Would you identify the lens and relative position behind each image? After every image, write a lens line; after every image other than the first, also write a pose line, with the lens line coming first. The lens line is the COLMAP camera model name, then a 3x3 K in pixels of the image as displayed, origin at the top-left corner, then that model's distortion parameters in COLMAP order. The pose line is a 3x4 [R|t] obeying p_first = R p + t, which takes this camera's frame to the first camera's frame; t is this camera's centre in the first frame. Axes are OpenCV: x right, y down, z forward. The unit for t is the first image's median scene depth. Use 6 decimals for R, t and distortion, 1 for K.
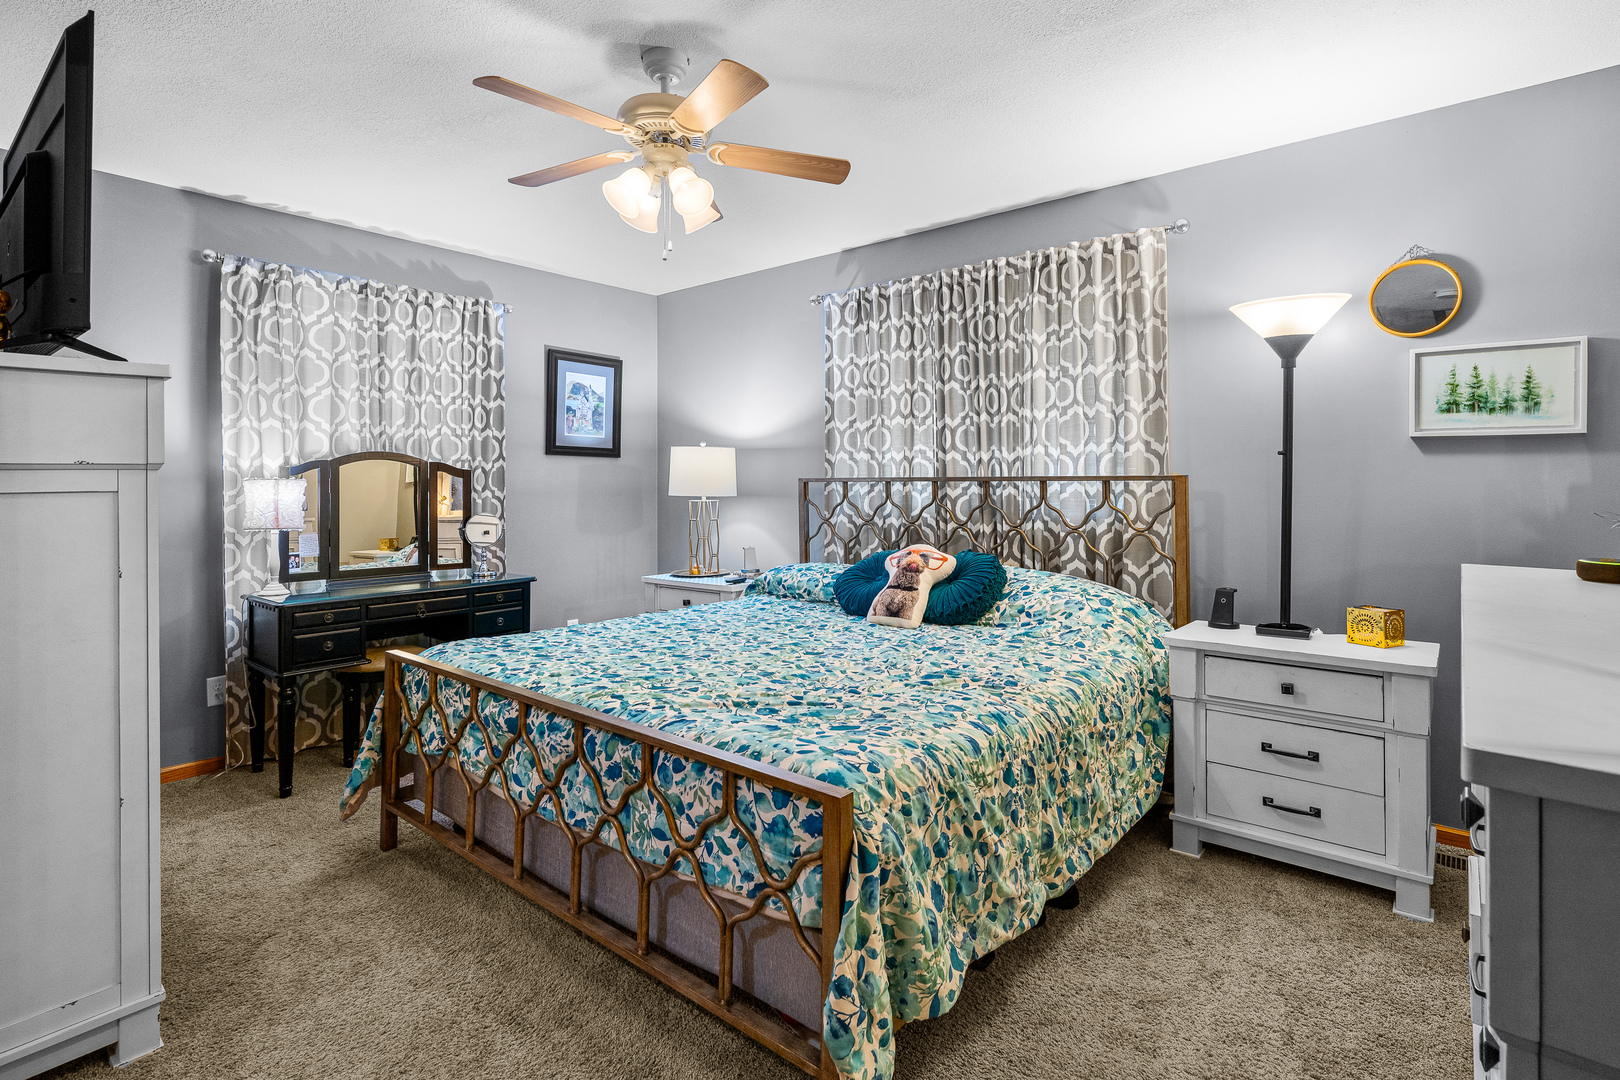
lens RADIAL K [[807.5, 0, 769.0], [0, 807.5, 474.4], [0, 0, 1]] dist [0.002726, 0.000597]
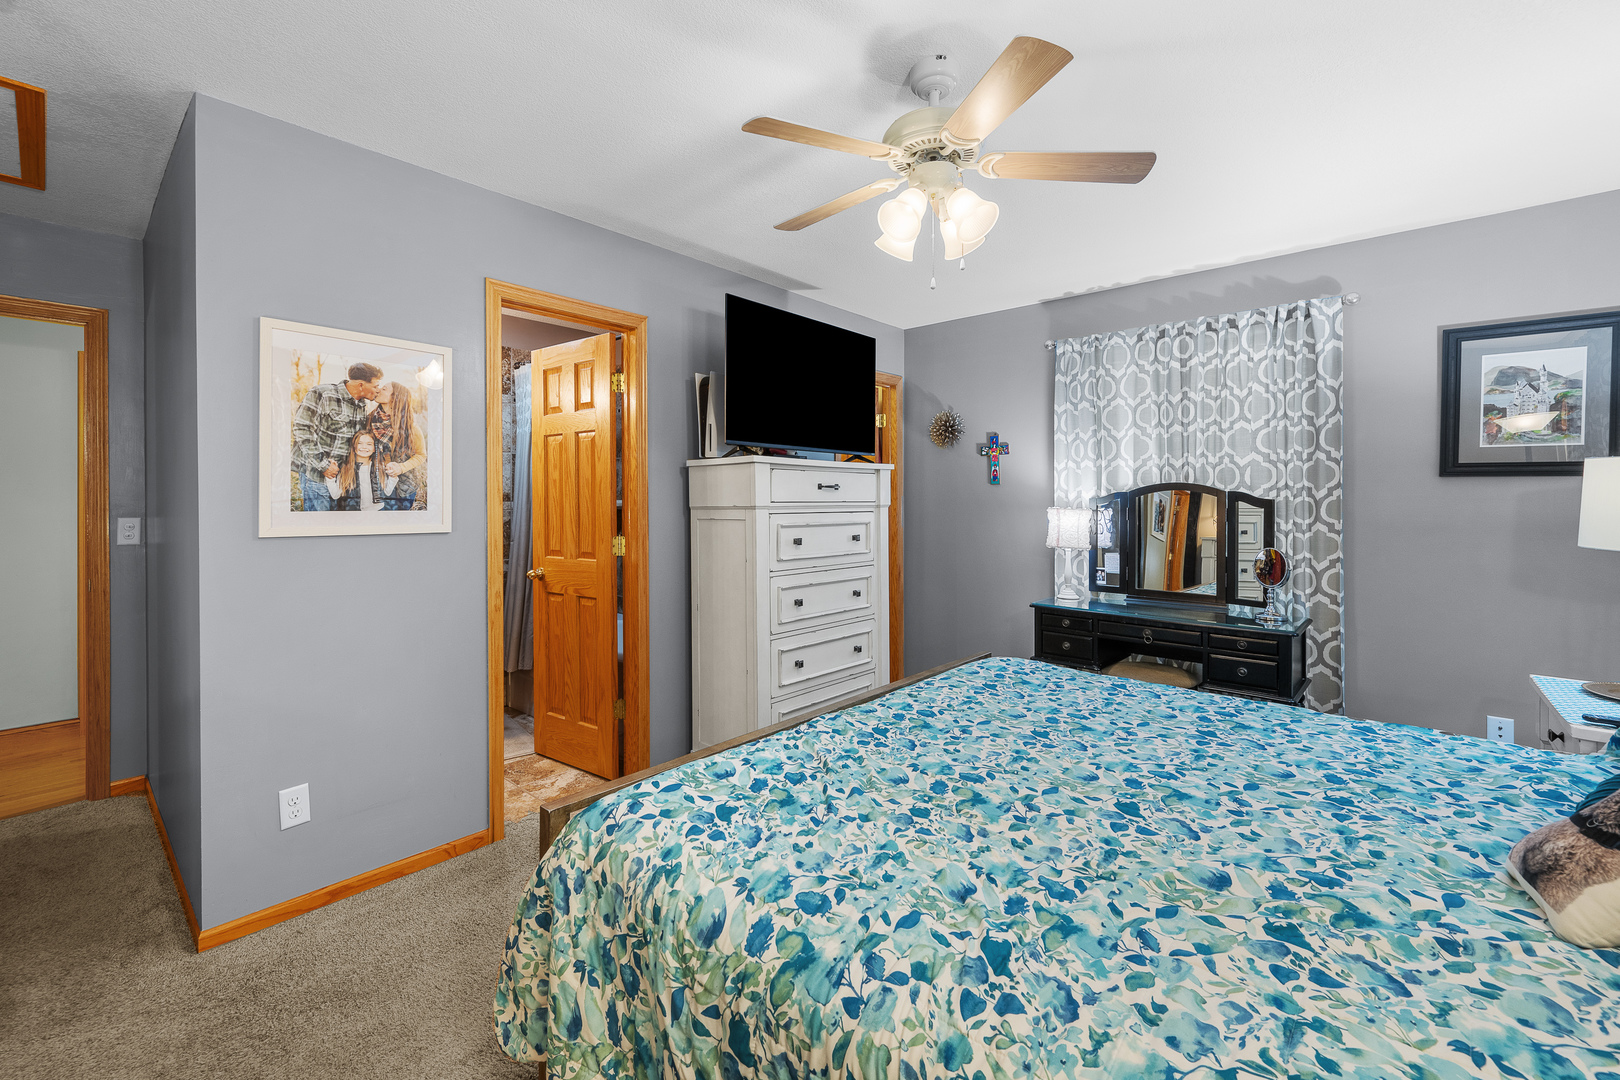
lens RADIAL K [[667.8, 0, 816.8], [0, 667.8, 495.8], [0, 0, 1]] dist [-0.000388, -0.000056]
pose [[-0.001918, 0.004005, -0.999990, 0.504531], [0.011340, 0.999928, 0.003983, -0.025527], [0.999934, -0.011333, -0.001963, 0.683542]]
